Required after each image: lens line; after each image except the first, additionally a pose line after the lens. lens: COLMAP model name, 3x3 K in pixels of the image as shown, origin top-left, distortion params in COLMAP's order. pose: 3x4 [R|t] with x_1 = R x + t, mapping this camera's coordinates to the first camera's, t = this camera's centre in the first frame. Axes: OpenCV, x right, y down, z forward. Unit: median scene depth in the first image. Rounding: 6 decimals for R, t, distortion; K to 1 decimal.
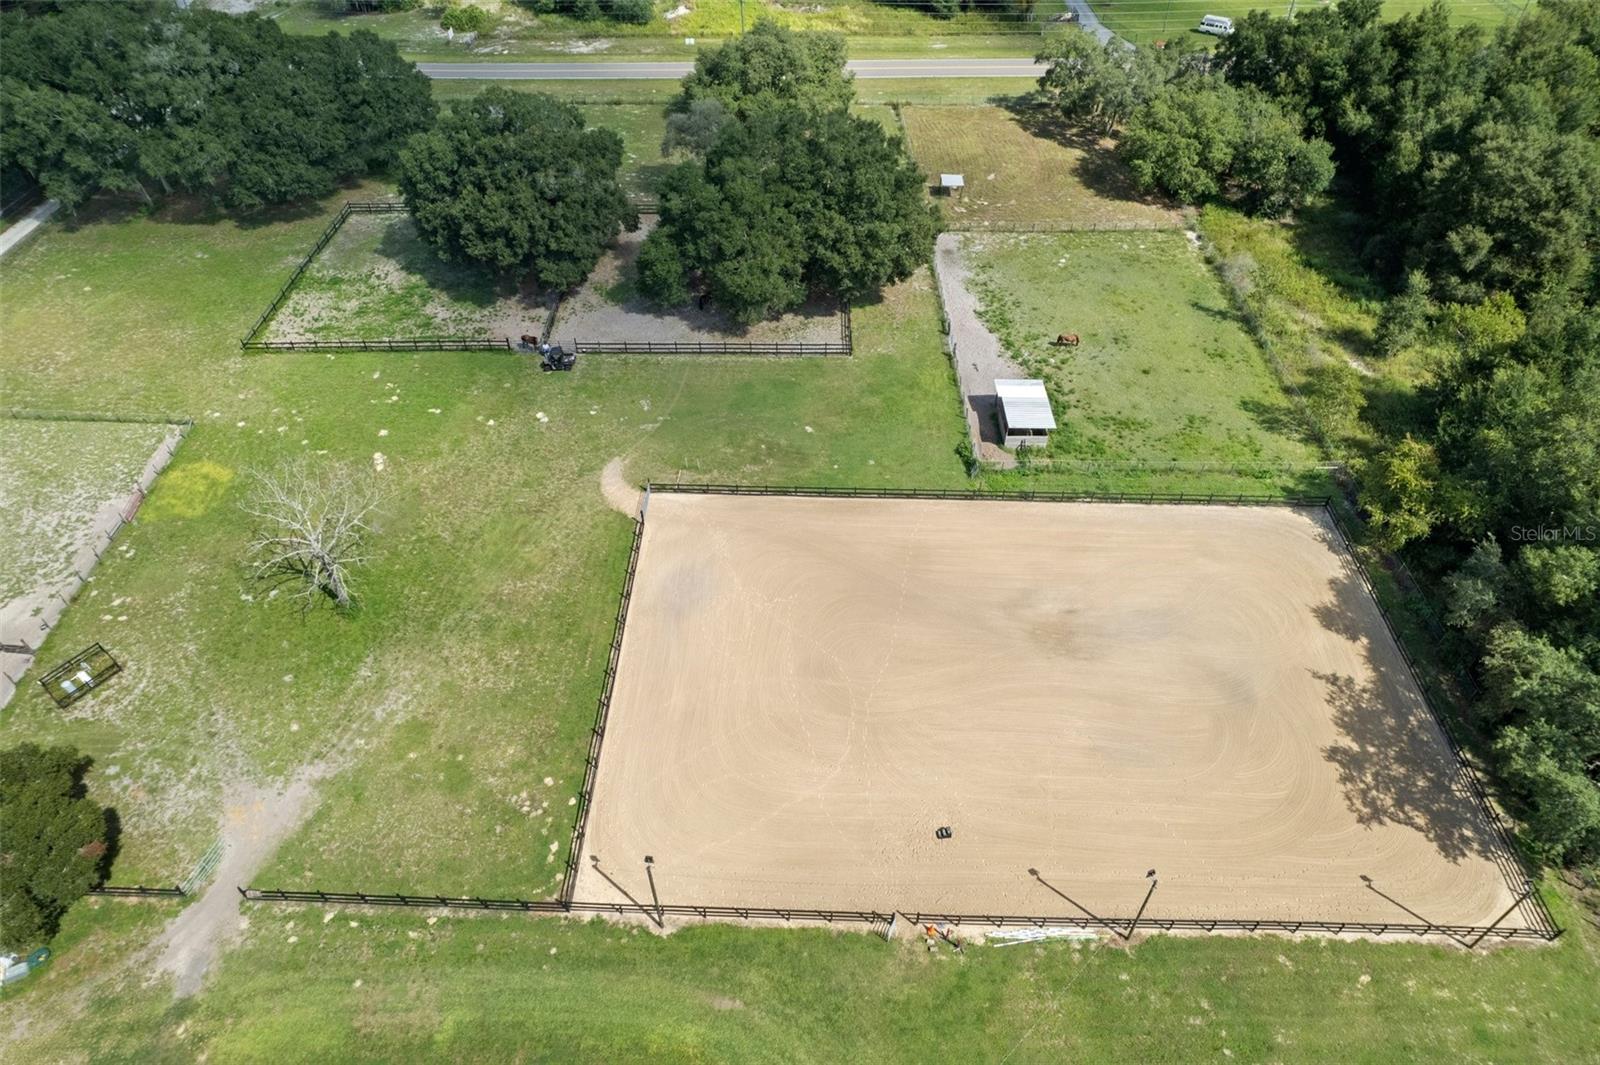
lens RADIAL K [[1025.7, 0, 814.0], [0, 1025.7, 535.4], [0, 0, 1]] dist [-0.076798, 0.071743]
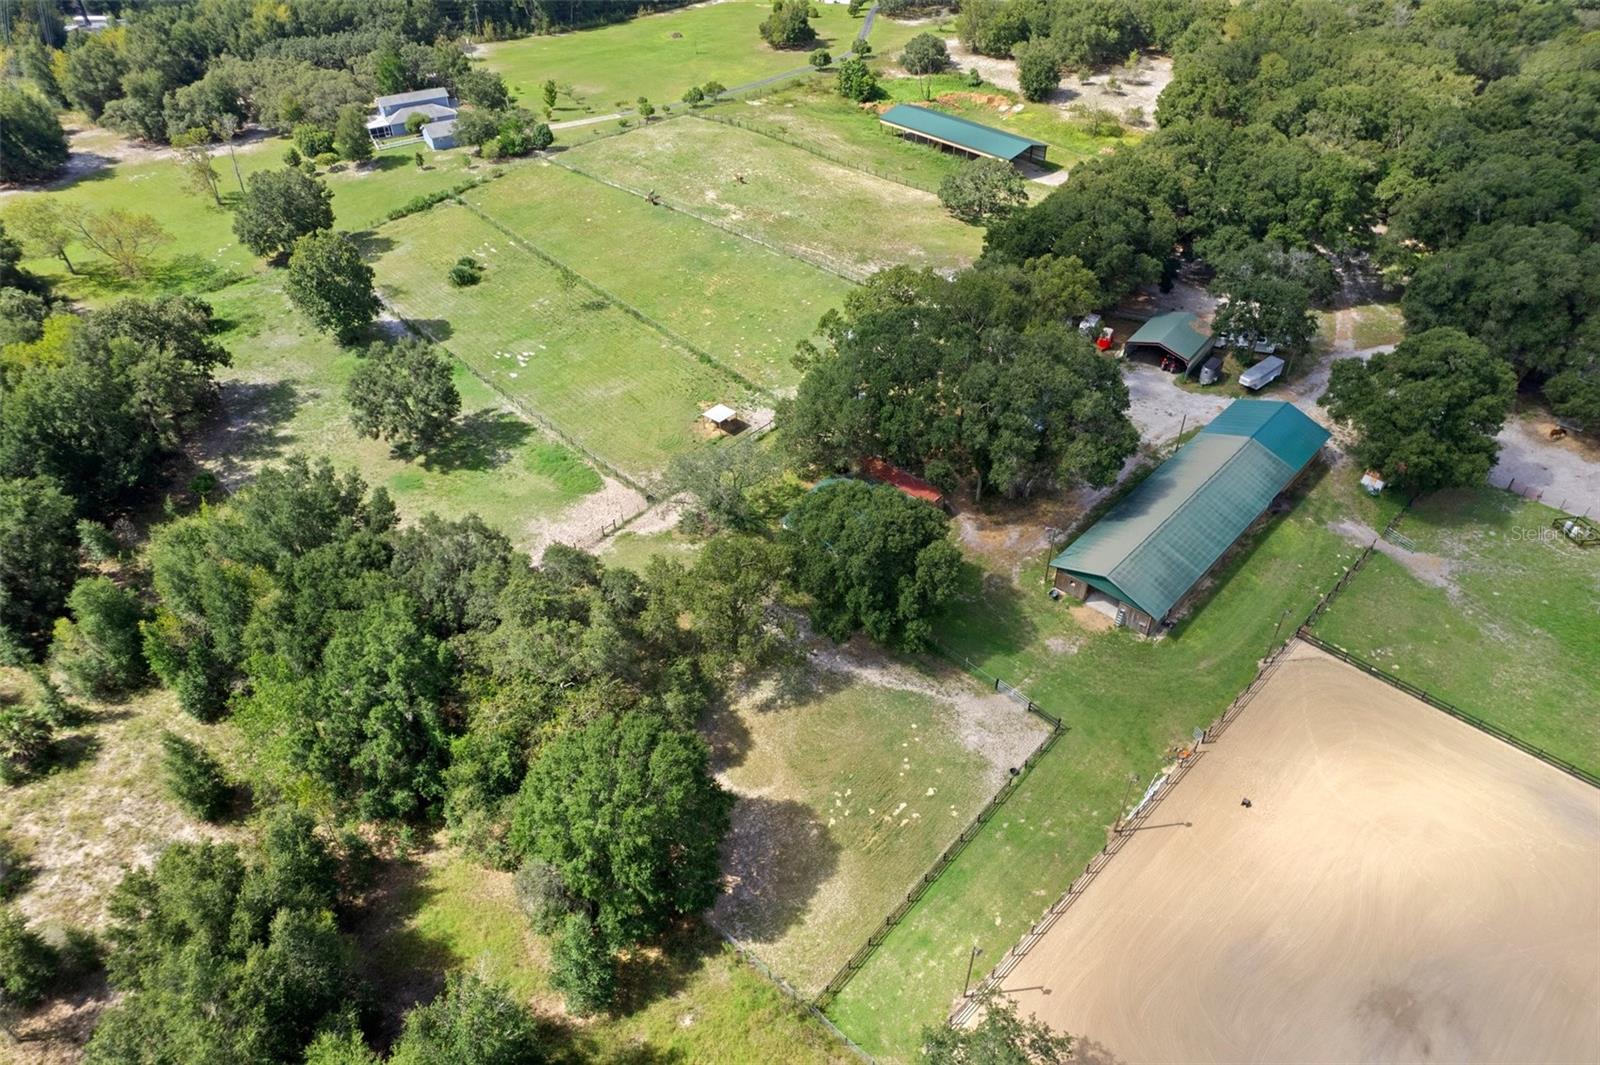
lens RADIAL K [[1025.7, 0, 814.0], [0, 1025.7, 535.4], [0, 0, 1]] dist [-0.076798, 0.071743]
pose [[-0.683137, 0.457804, -0.568981, 0.859805], [-0.514005, 0.252040, 0.819924, -0.463594], [0.518770, 0.852579, 0.063136, 0.237759]]
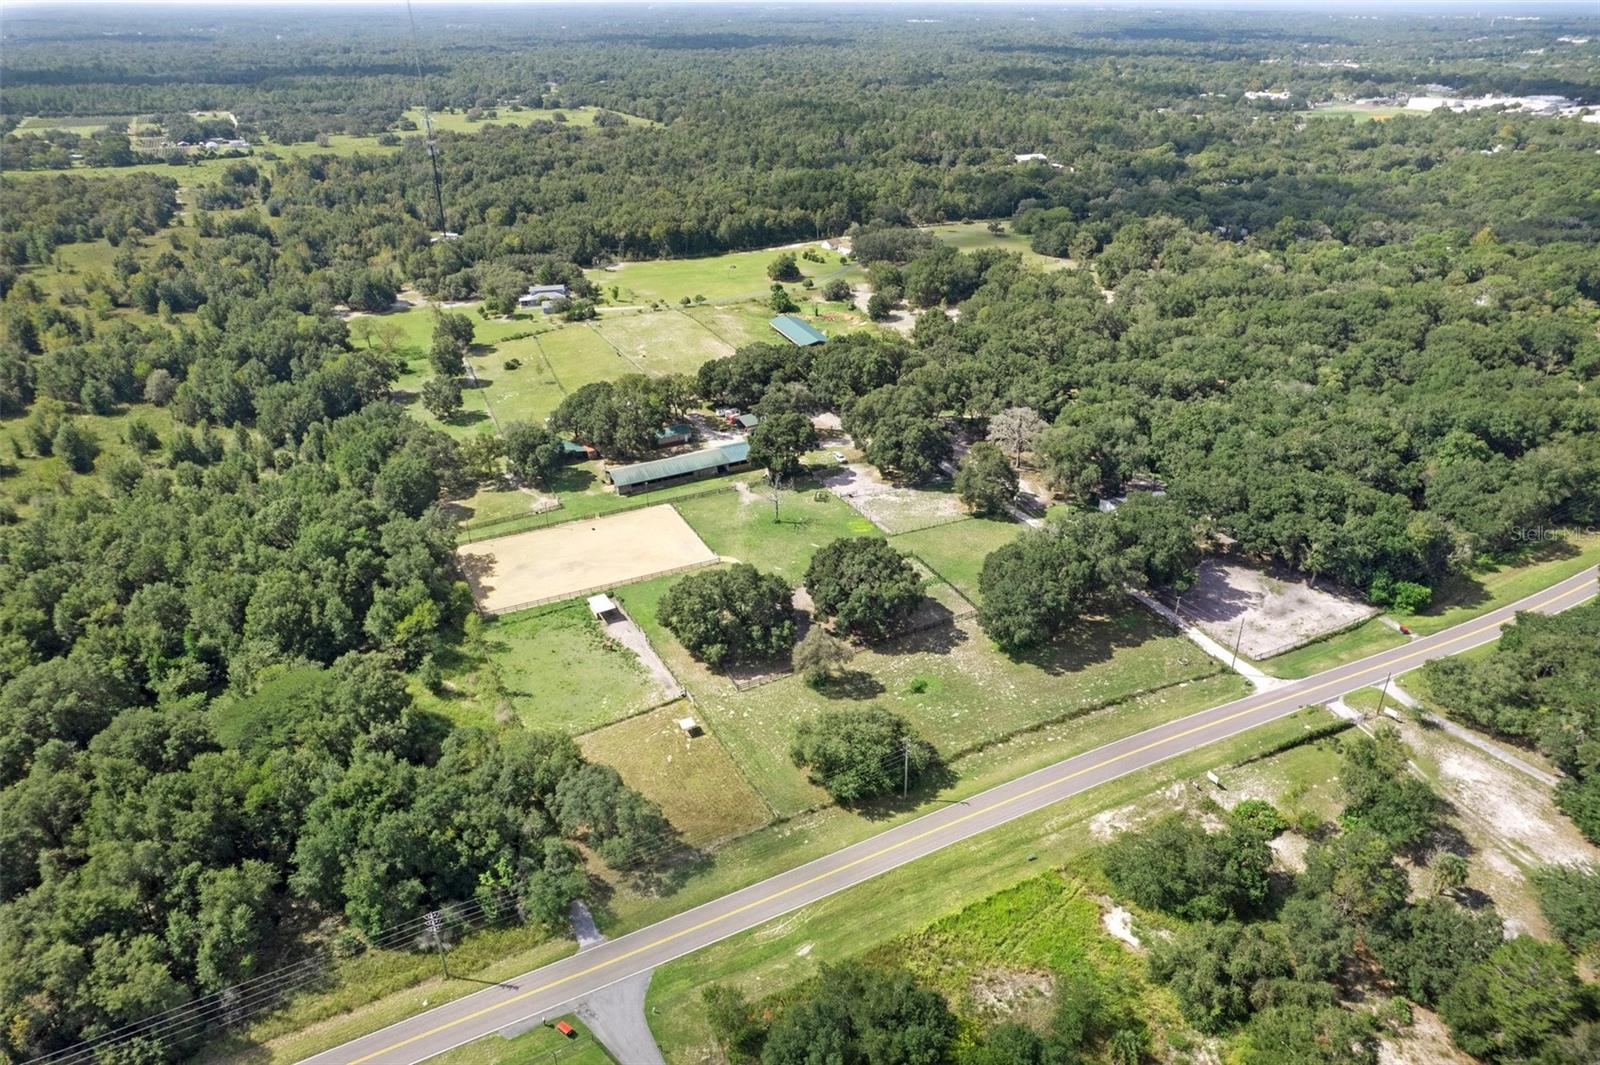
lens RADIAL K [[1025.7, 0, 814.0], [0, 1025.7, 535.4], [0, 0, 1]] dist [-0.076798, 0.071743]
pose [[-0.882974, 0.220592, -0.414363, 0.811475], [-0.331734, 0.331316, 0.883279, -2.788801], [0.332129, 0.917371, -0.219366, 1.700322]]
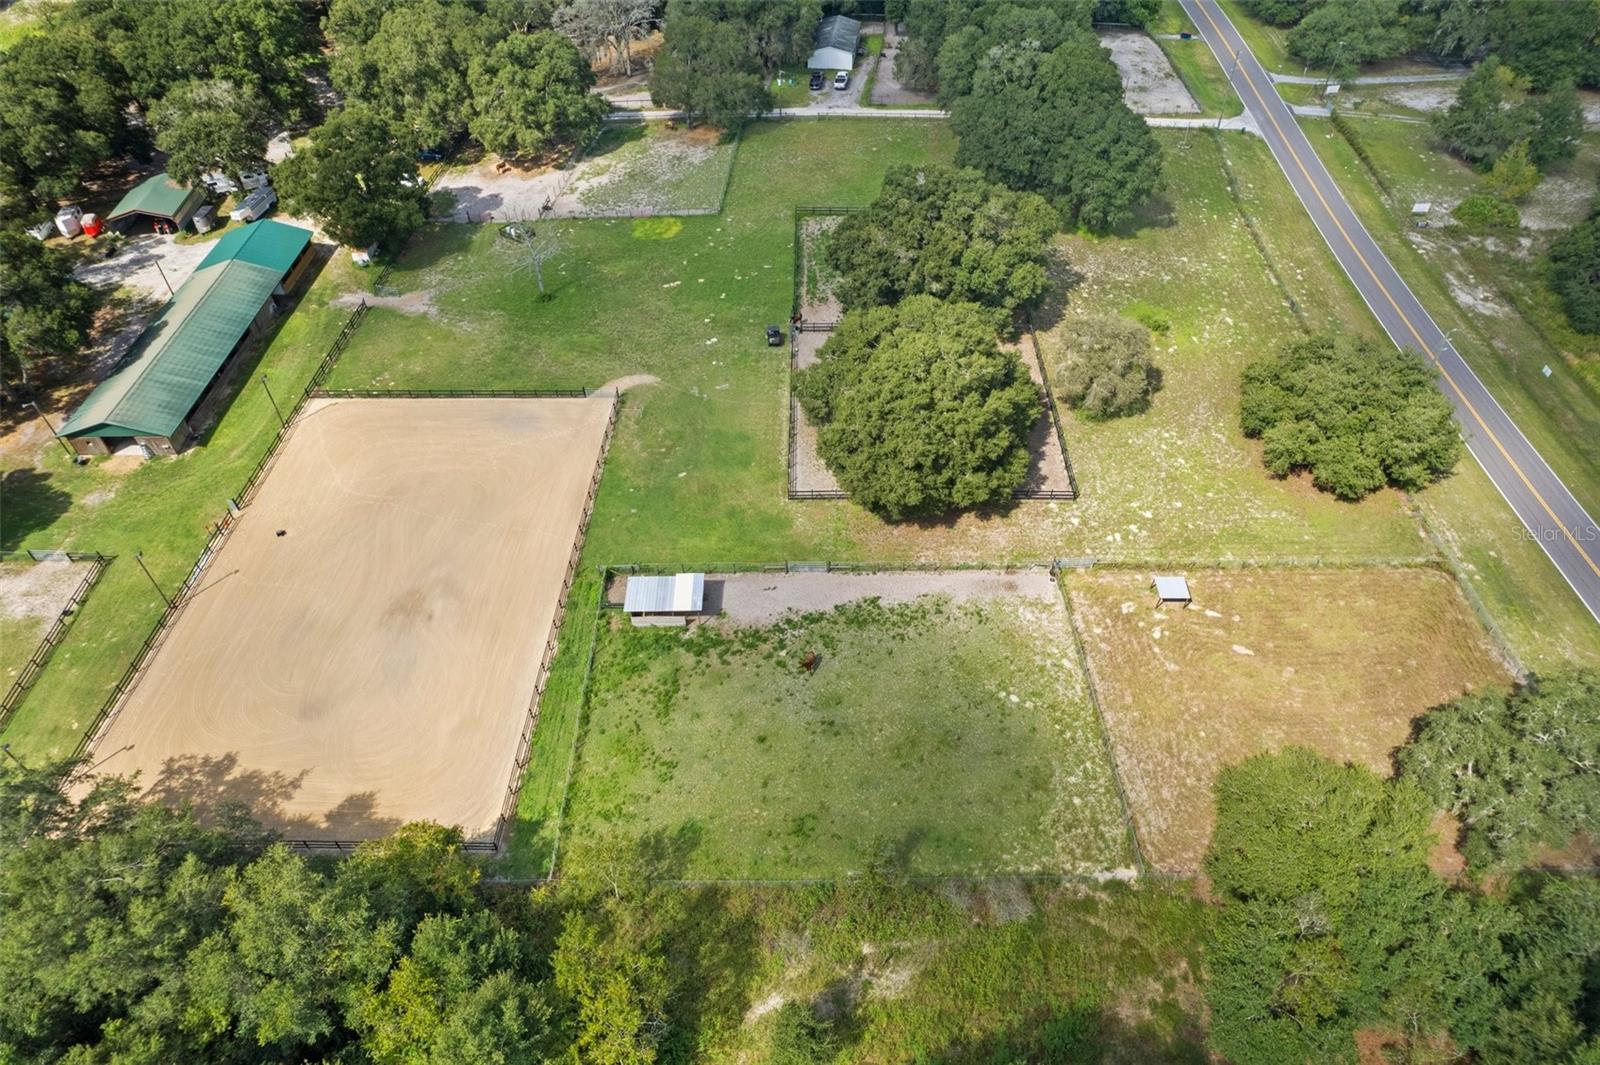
lens RADIAL K [[1025.7, 0, 814.0], [0, 1025.7, 535.4], [0, 0, 1]] dist [-0.076798, 0.071743]
pose [[-0.001432, 0.703118, -0.711072, 0.967531], [-0.701949, 0.505738, 0.501494, -0.839831], [0.712225, 0.499855, 0.492829, 0.620011]]
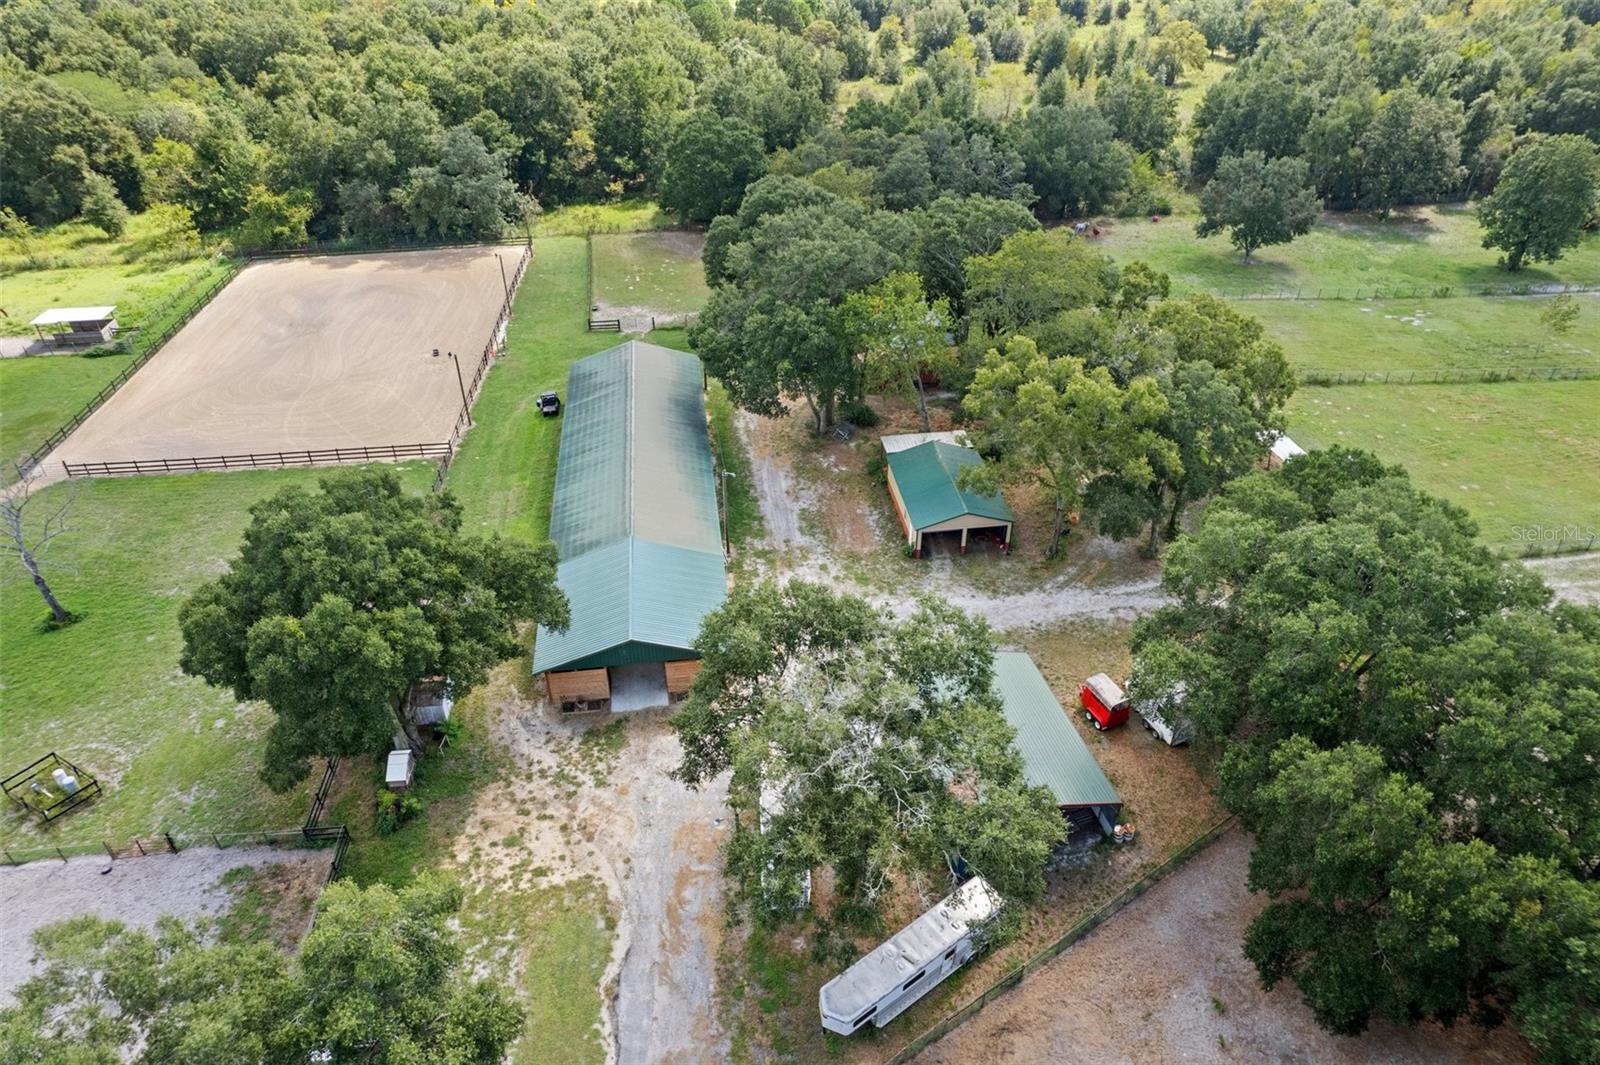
lens RADIAL K [[1038.8, 0, 805.0], [0, 1038.8, 513.2], [0, 0, 1]] dist [-0.062305, 0.075443]
pose [[-0.128204, -0.539986, 0.831853, -1.176809], [0.700450, 0.544496, 0.461404, 0.054005], [-0.702092, 0.641825, 0.308427, 0.145913]]
